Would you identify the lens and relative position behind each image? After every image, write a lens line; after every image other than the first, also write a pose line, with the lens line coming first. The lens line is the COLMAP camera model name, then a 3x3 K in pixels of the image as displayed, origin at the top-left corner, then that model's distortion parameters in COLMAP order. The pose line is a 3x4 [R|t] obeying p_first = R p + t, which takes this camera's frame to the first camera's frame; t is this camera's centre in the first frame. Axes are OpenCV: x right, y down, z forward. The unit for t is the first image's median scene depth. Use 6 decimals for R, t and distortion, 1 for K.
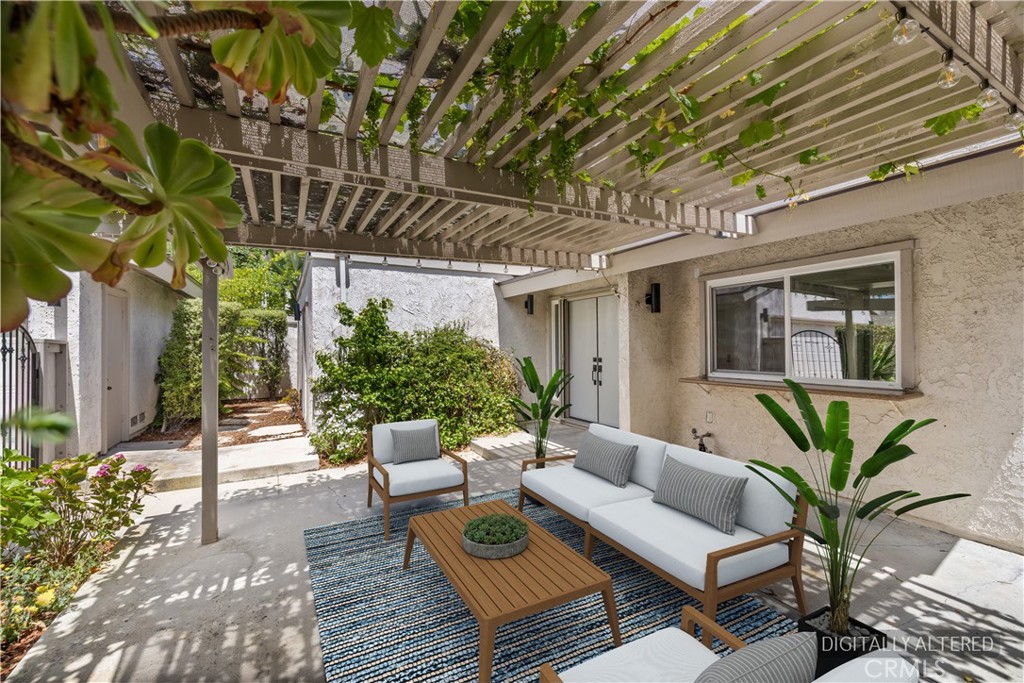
lens RADIAL K [[427.8, 0, 511.8], [0, 427.8, 342.5], [0, 0, 1]] dist [0.000501, -0.000706]
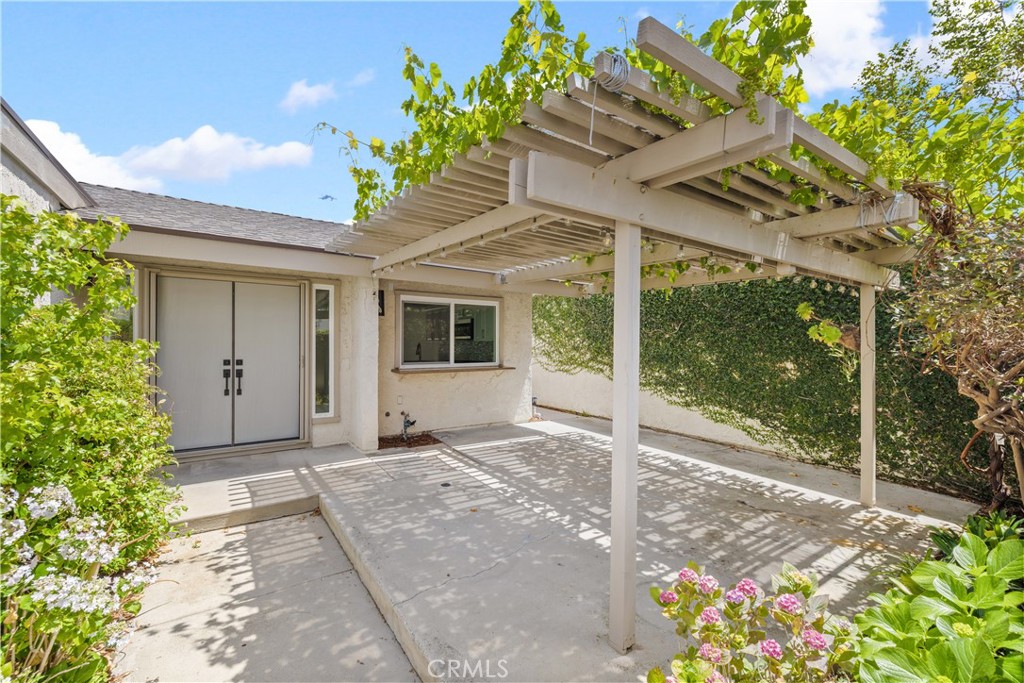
lens RADIAL K [[427.8, 0, 511.4], [0, 427.8, 346.7], [0, 0, 1]] dist [0.000501, -0.000706]
pose [[-0.114612, -0.006055, 0.993392, -0.862124], [-0.014230, 0.999889, 0.004453, 0.002021], [-0.993308, -0.013626, -0.114686, 0.805776]]
